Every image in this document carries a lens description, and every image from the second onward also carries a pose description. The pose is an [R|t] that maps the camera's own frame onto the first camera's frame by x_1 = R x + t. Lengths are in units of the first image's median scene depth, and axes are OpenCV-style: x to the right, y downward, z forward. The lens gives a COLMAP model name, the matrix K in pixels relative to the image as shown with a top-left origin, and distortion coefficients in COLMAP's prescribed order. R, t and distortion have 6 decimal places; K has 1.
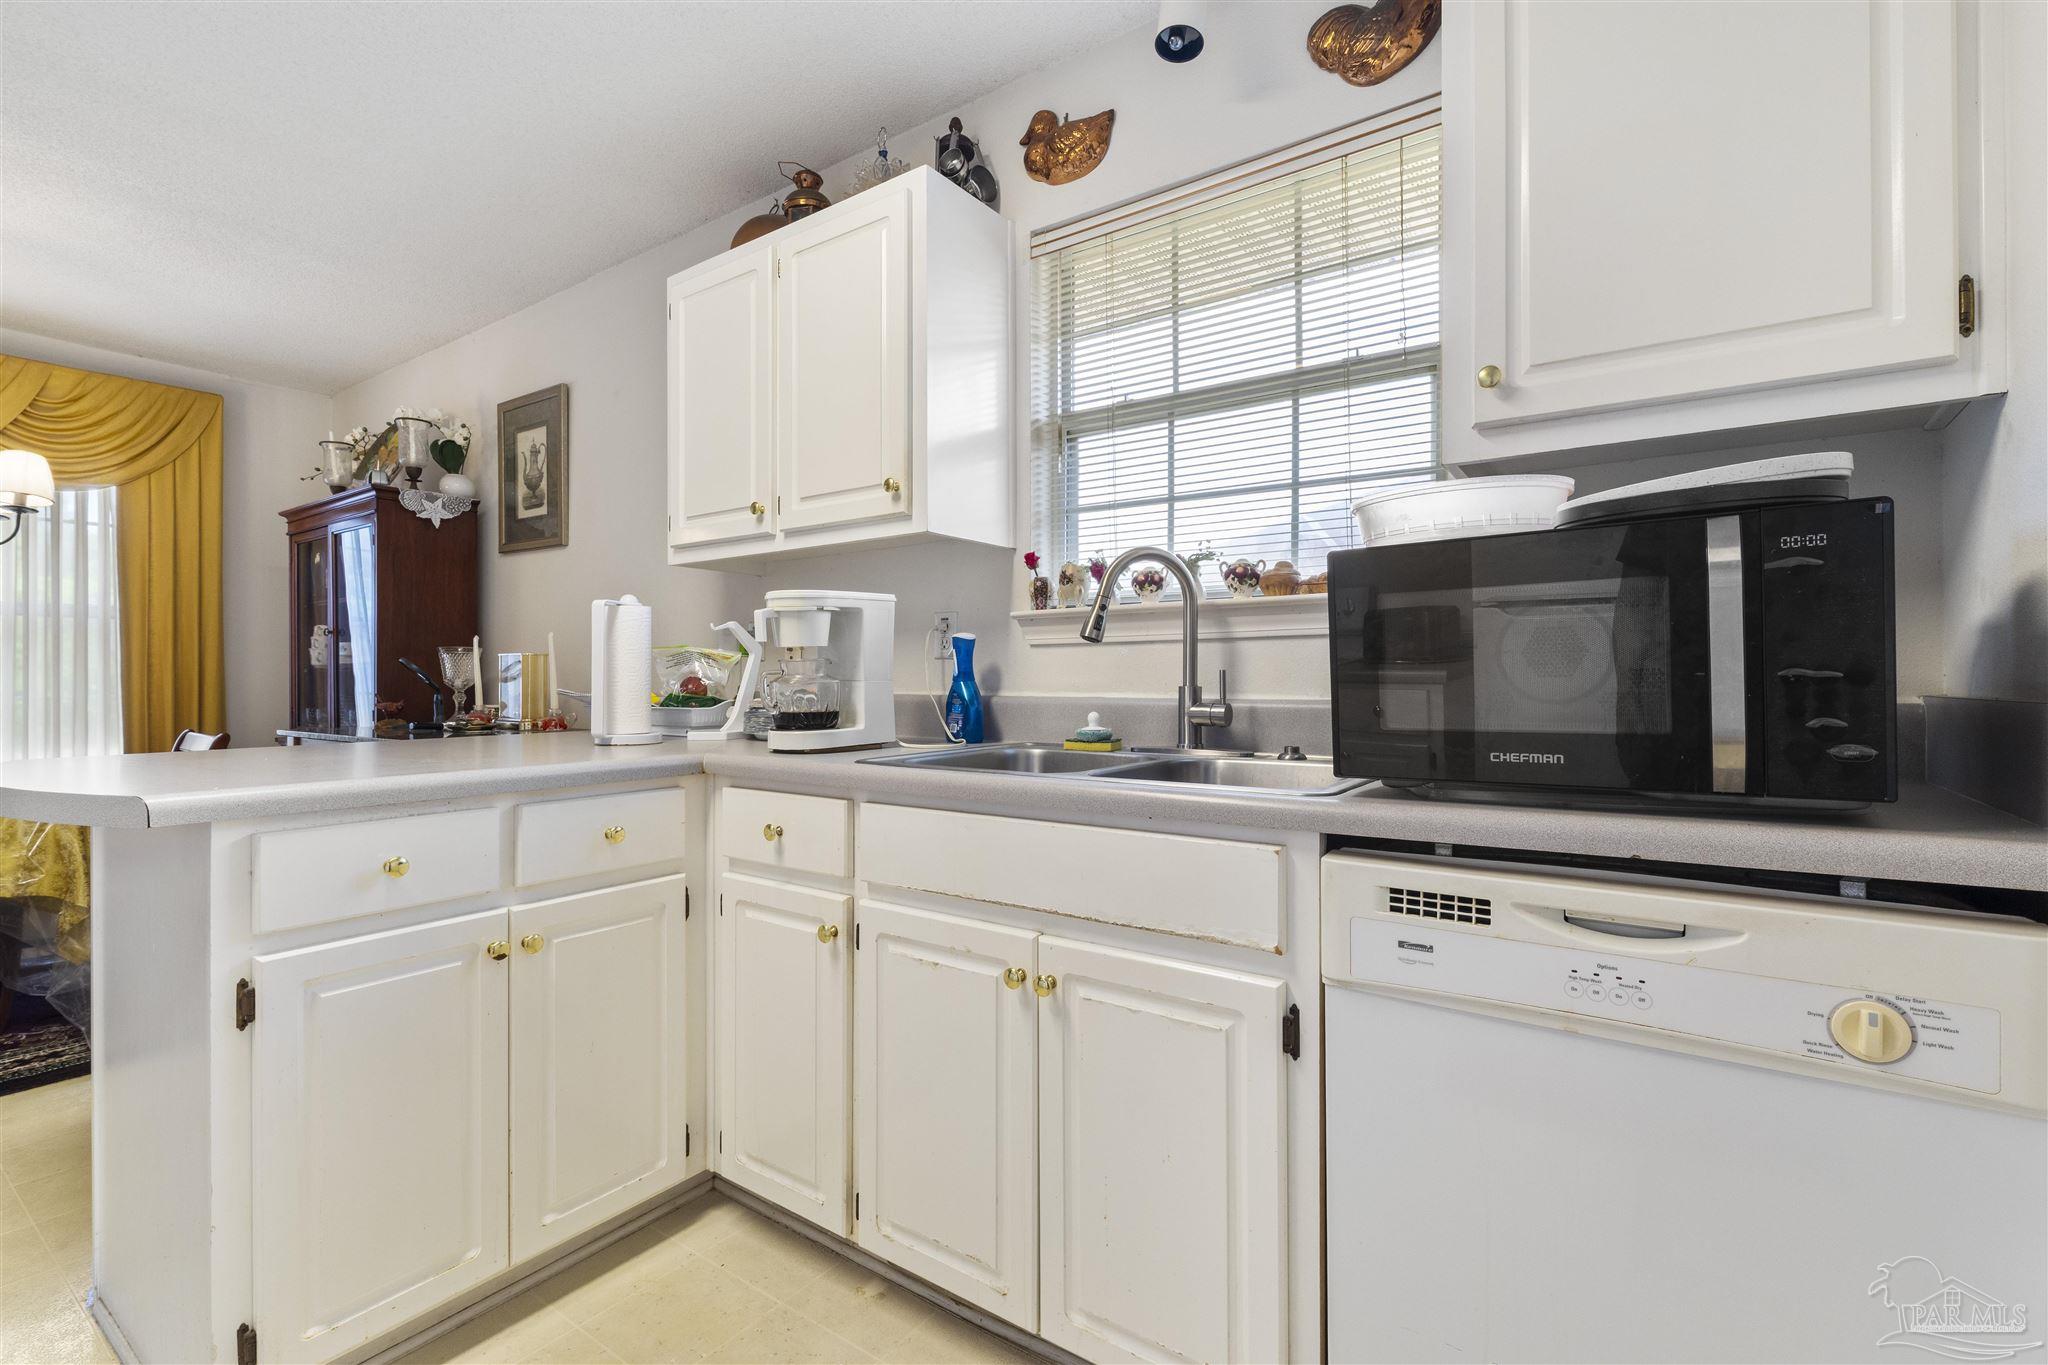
lens RADIAL K [[910.5, 0, 1009.0], [0, 910.5, 677.6], [0, 0, 1]] dist [-0.005433, 0.000724]
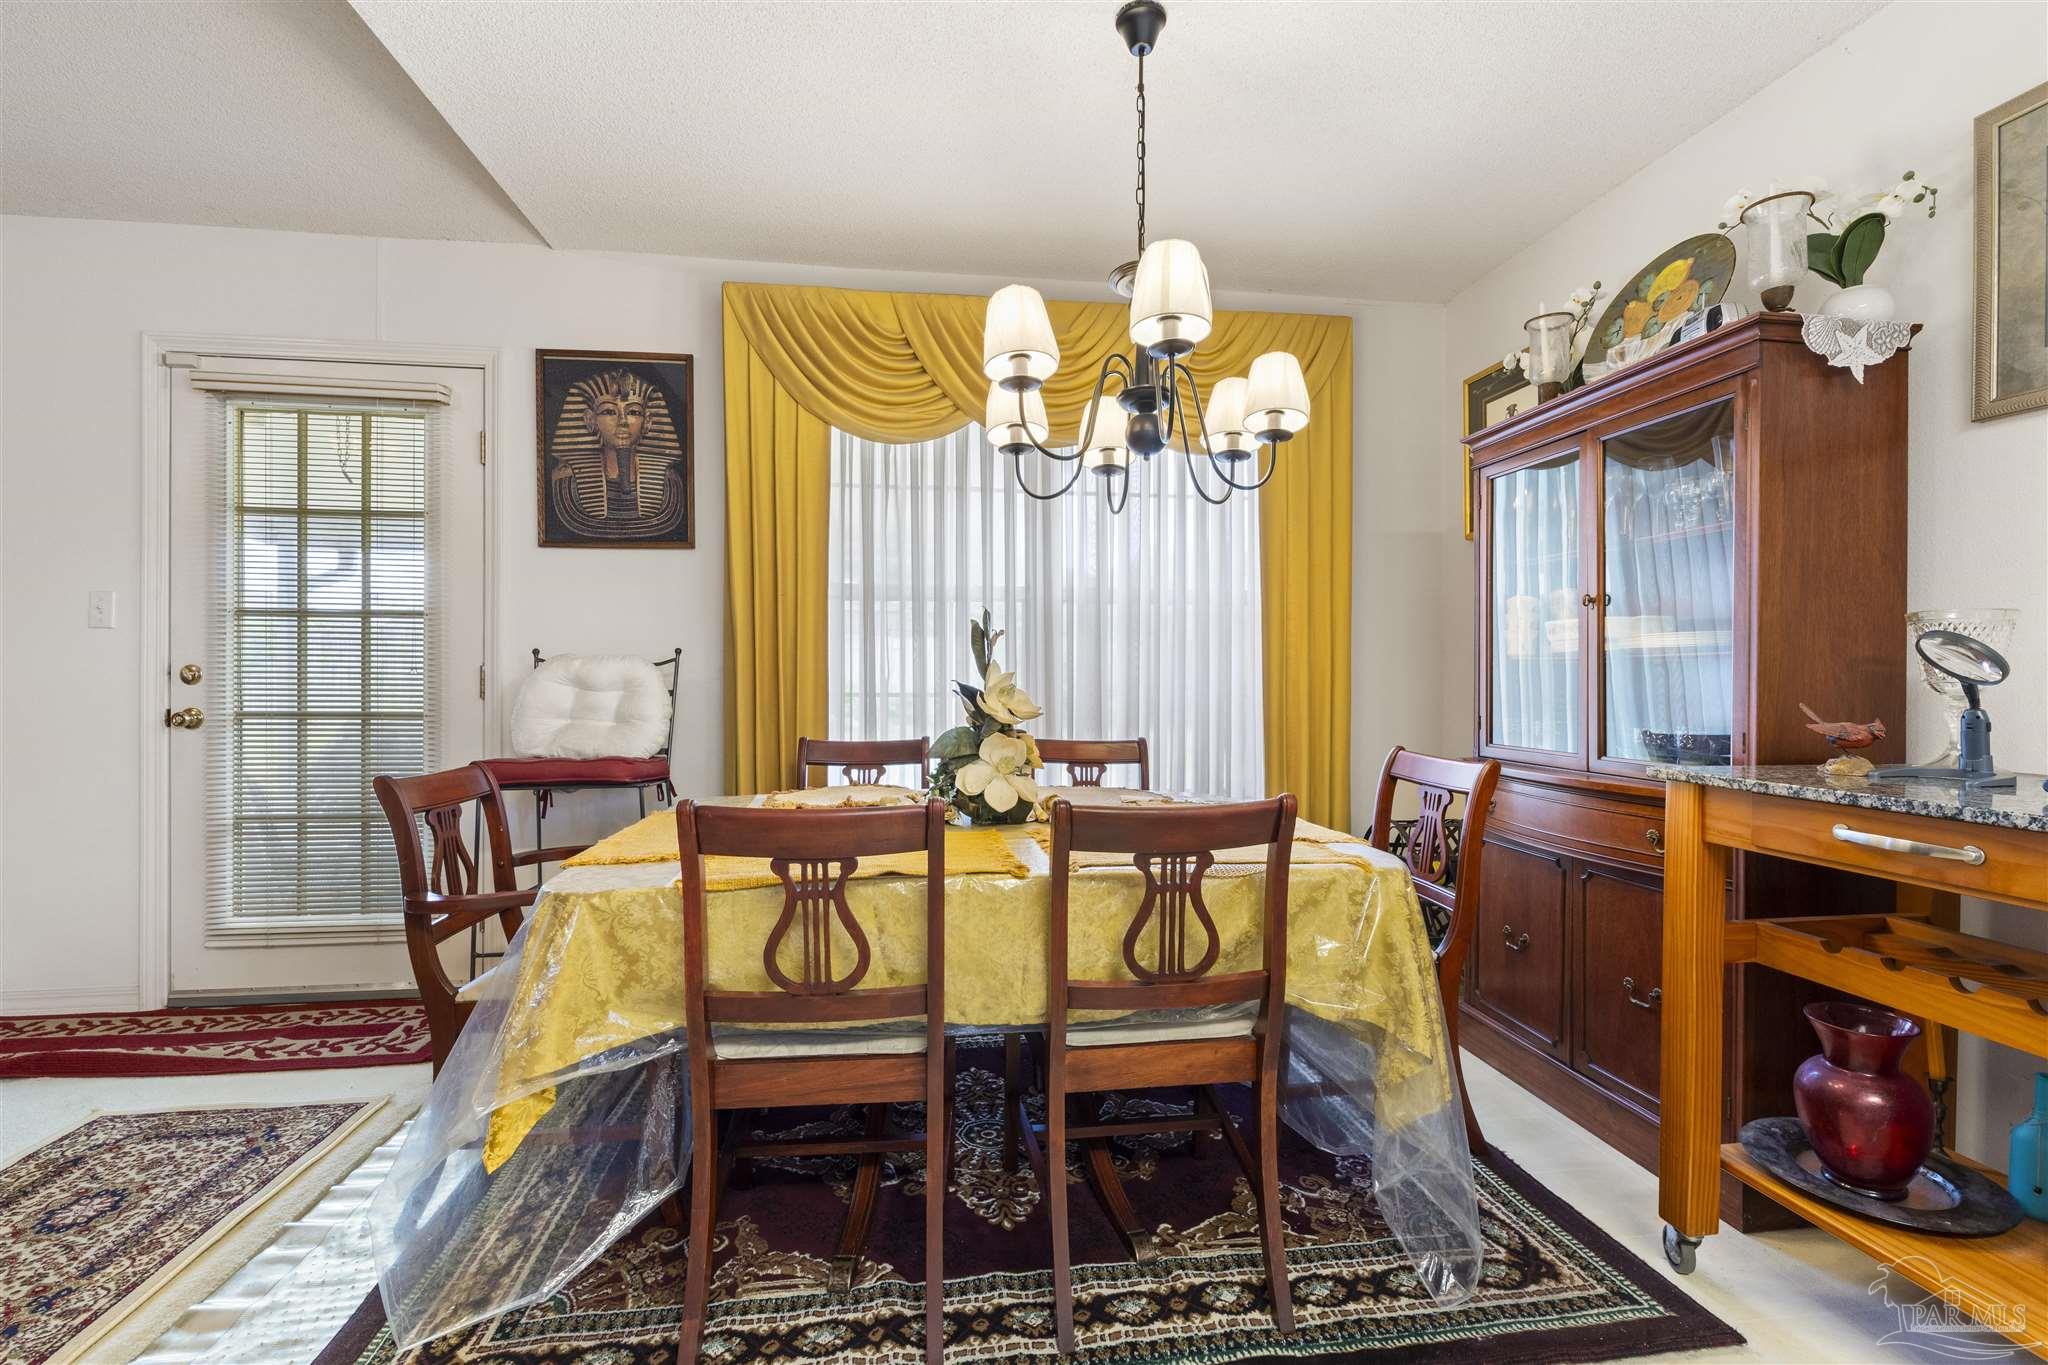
lens RADIAL K [[910.5, 0, 1033.2], [0, 910.5, 681.0], [0, 0, 1]] dist [-0.005433, 0.000724]
pose [[0.686088, 0.008122, -0.727474, -0.565426], [-0.003288, 0.999962, 0.008063, 0.001925], [0.727511, -0.003141, 0.686088, 0.297864]]
